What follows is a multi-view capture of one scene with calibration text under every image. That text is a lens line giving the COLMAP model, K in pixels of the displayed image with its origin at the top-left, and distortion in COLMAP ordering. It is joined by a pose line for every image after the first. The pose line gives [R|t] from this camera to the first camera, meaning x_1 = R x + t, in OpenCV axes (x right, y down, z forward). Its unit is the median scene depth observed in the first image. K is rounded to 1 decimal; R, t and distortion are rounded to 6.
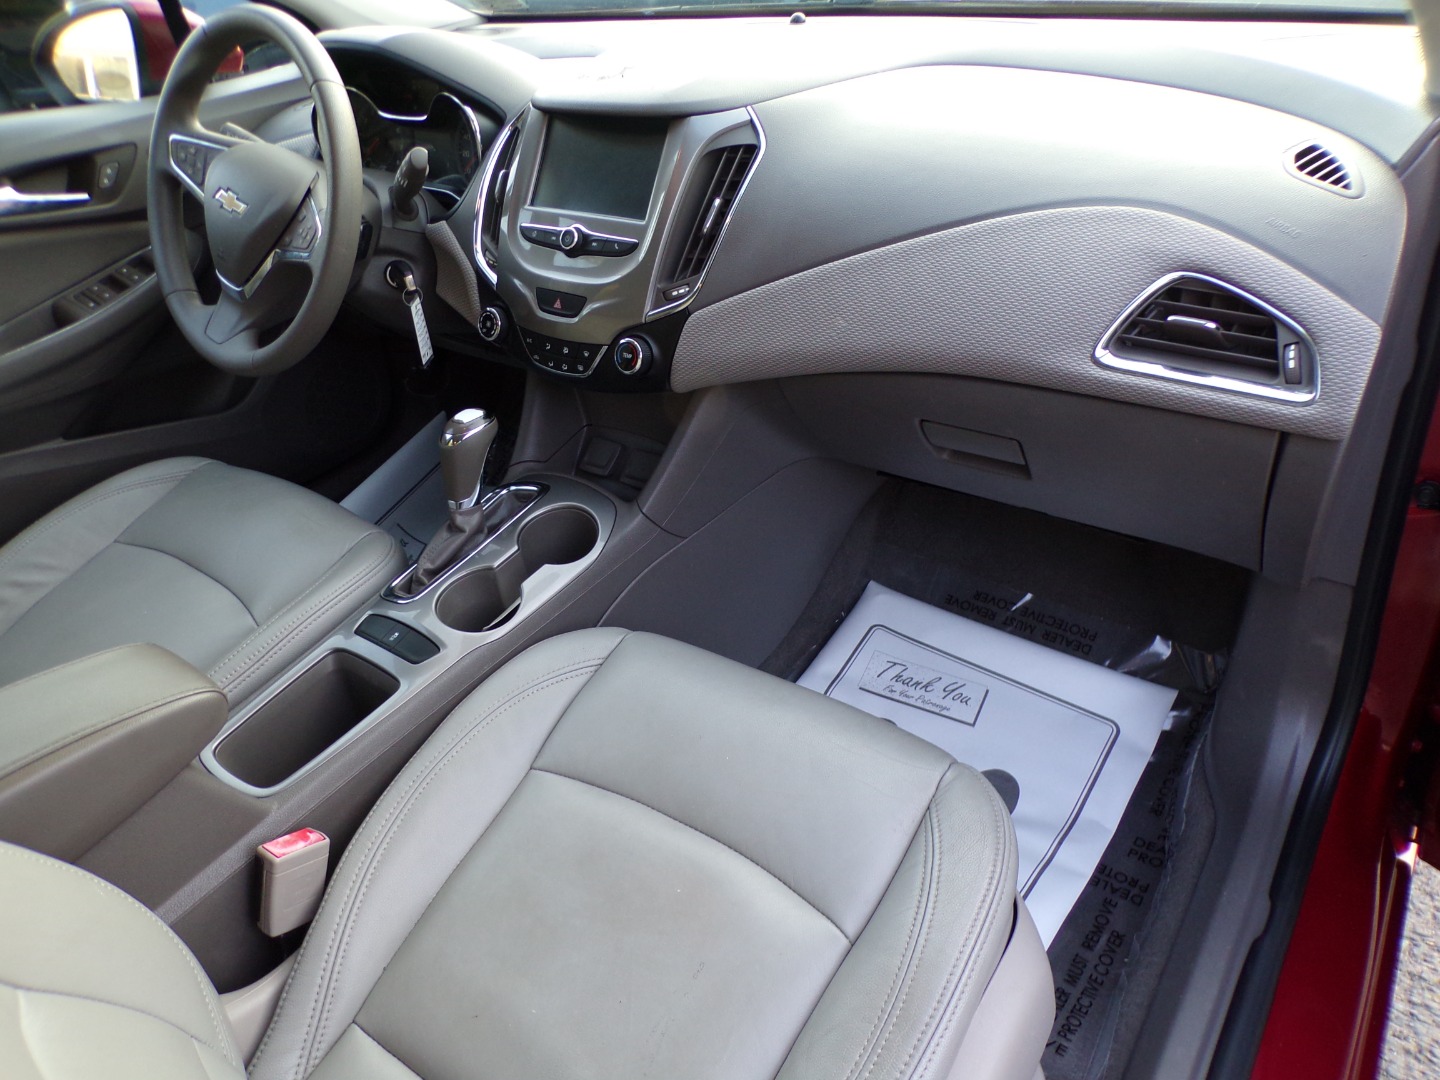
lens RADIAL K [[987.0, 0, 714.0], [0, 987.0, 545.8], [0, 0, 1]] dist [0.000559, 0.007910]
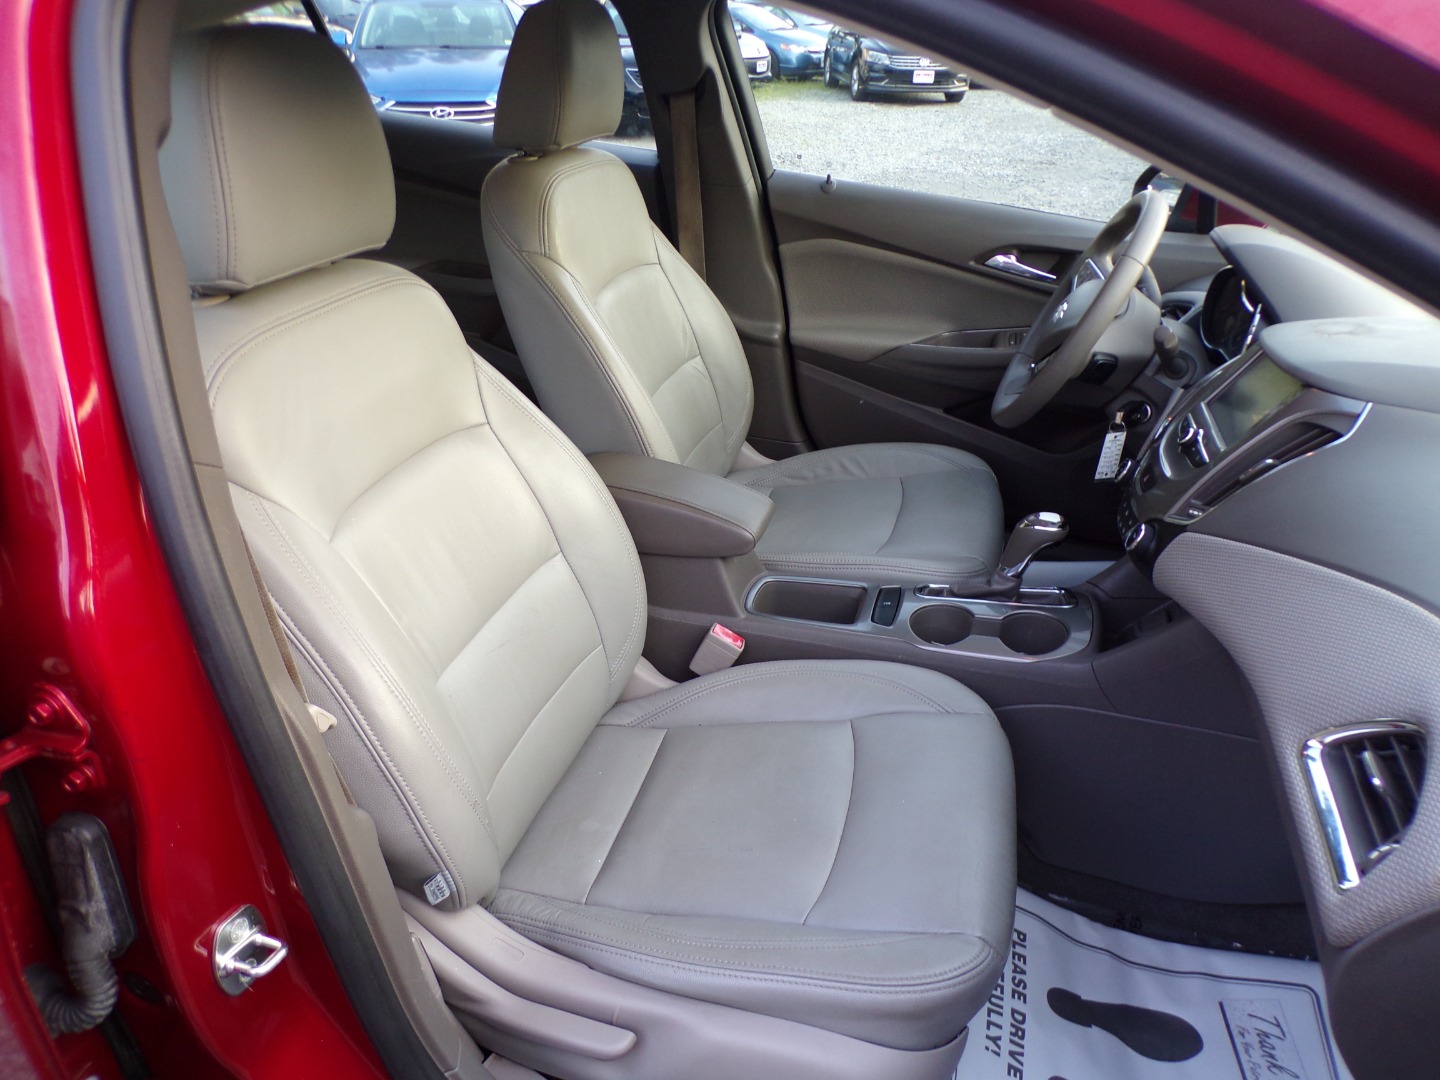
lens RADIAL K [[990.2, 0, 715.3], [0, 990.2, 532.2], [0, 0, 1]] dist [-0.009015, 0.006436]
pose [[0.344965, 0.519580, -0.781688, 0.598409], [-0.583253, 0.771164, 0.255191, -0.189308], [0.735401, 0.367890, 0.569071, -0.021033]]
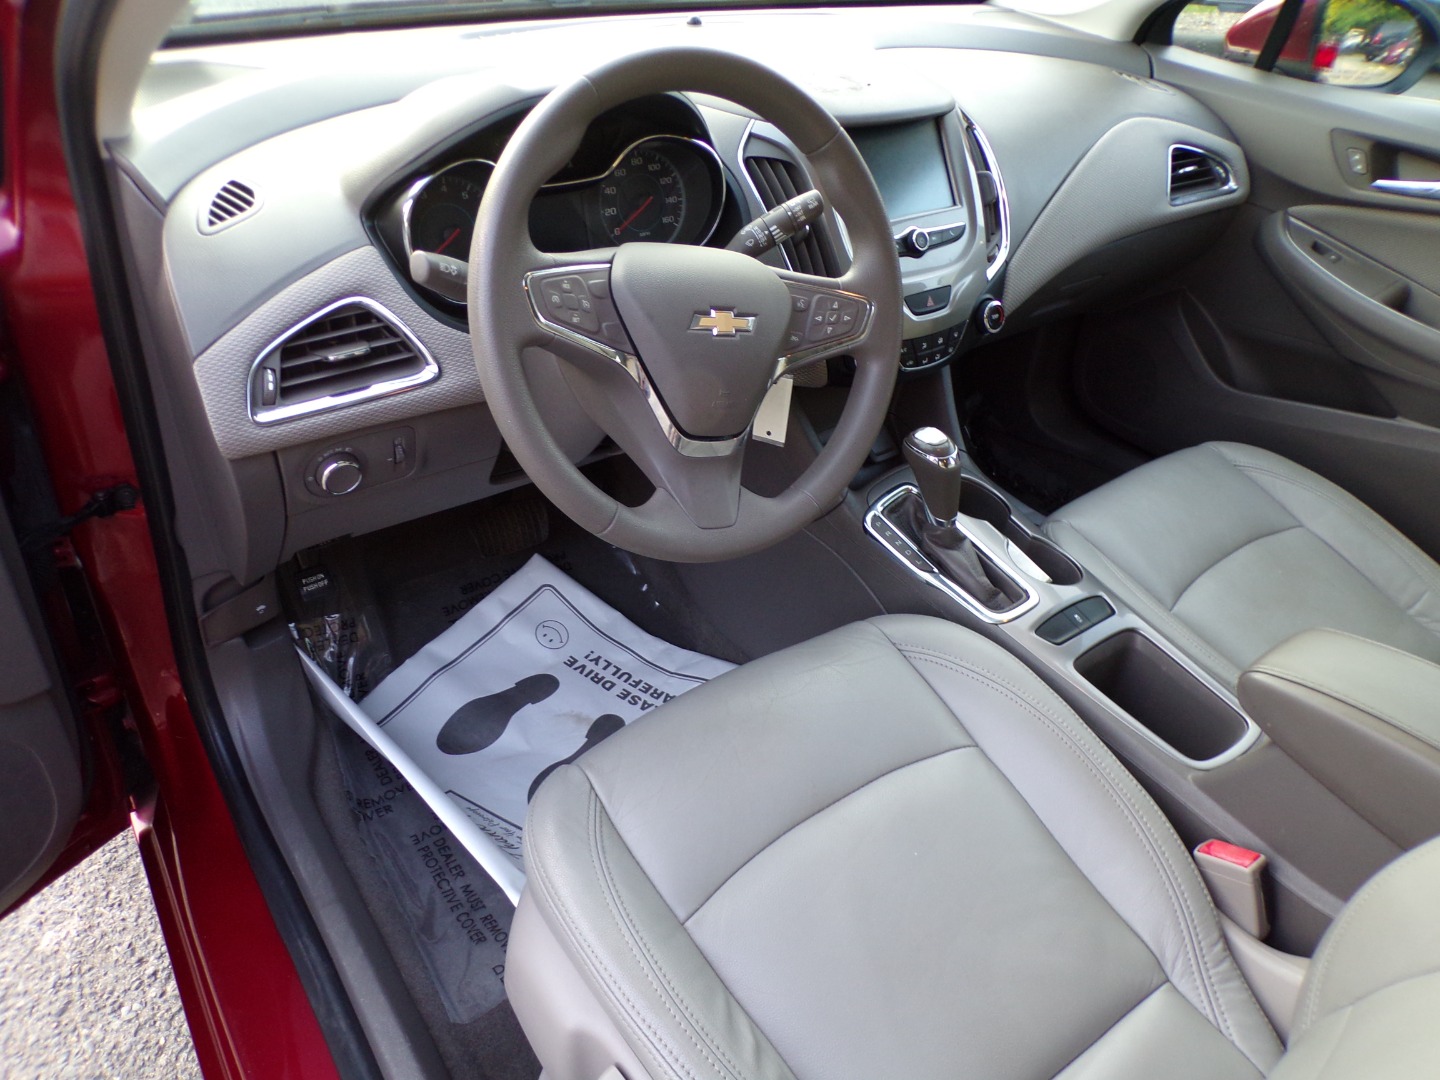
lens RADIAL K [[987.0, 0, 714.0], [0, 987.0, 545.8], [0, 0, 1]] dist [0.000559, 0.007910]
pose [[0.302663, -0.457543, 0.836092, -1.192783], [0.502399, 0.822055, 0.267995, -0.418784], [-0.809933, 0.338939, 0.478675, 0.749274]]
